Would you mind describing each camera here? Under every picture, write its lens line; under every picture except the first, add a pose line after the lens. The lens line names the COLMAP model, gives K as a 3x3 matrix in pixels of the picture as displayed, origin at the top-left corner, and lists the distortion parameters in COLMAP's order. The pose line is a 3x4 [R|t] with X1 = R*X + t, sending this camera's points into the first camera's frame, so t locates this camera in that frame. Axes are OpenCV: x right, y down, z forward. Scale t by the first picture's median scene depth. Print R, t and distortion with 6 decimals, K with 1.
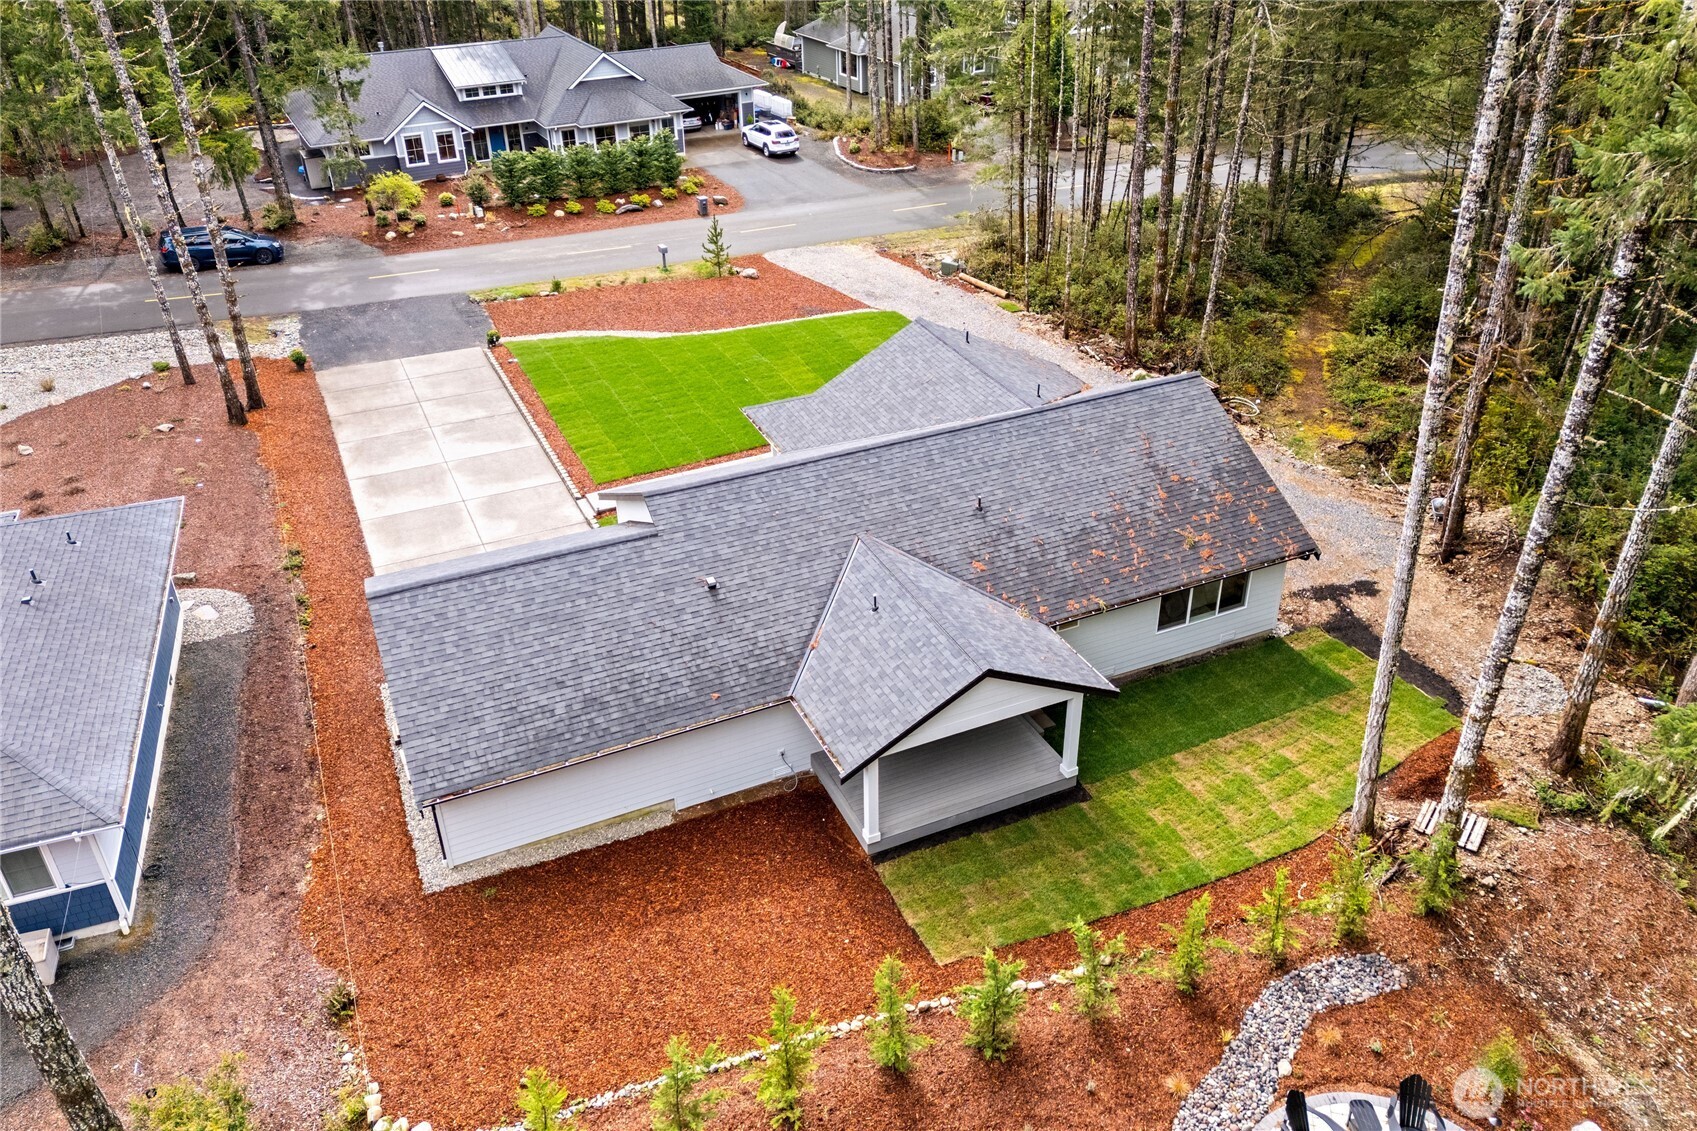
lens RADIAL K [[1316.7, 0, 848.5], [0, 1316.7, 565.5], [0, 0, 1]] dist [0.011388, 0.001715]
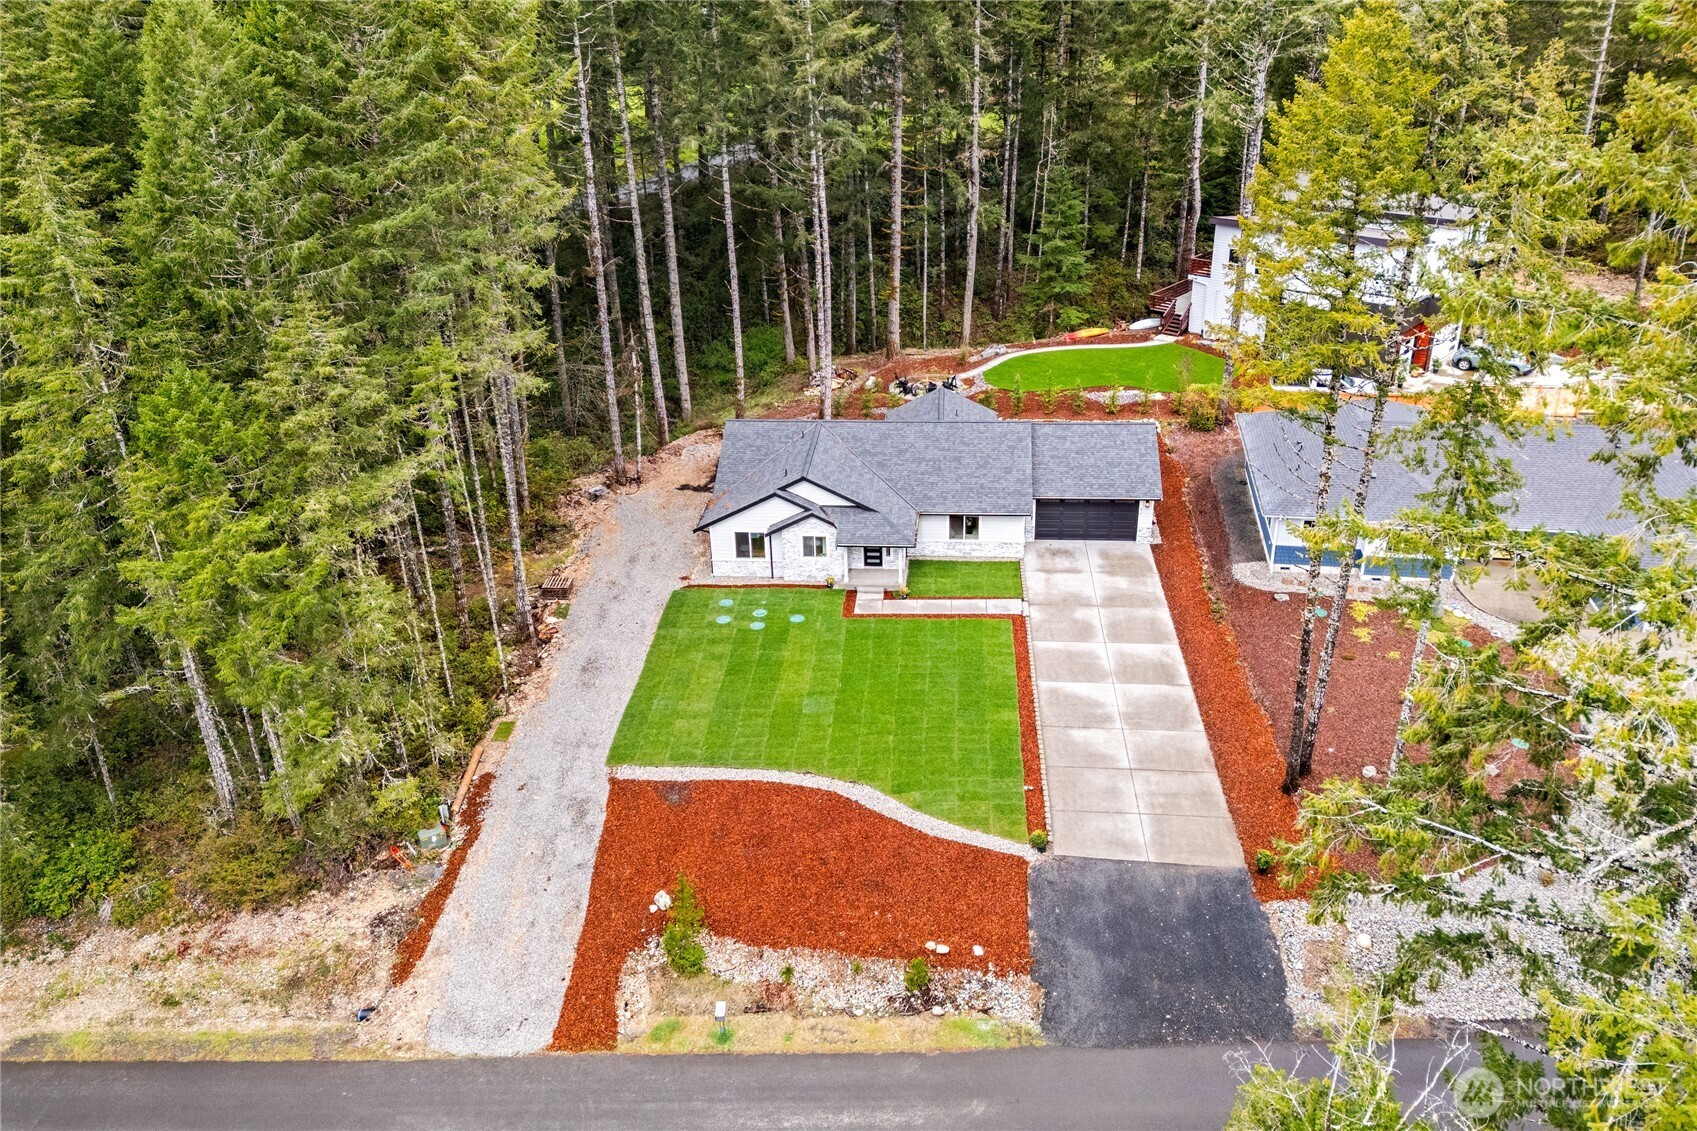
lens RADIAL K [[1316.7, 0, 848.5], [0, 1316.7, 565.5], [0, 0, 1]] dist [0.011388, 0.001715]
pose [[-0.875314, -0.167434, 0.453642, -0.632175], [0.287404, 0.574314, 0.766526, -1.164158], [-0.388875, 0.801330, -0.454584, 1.581850]]
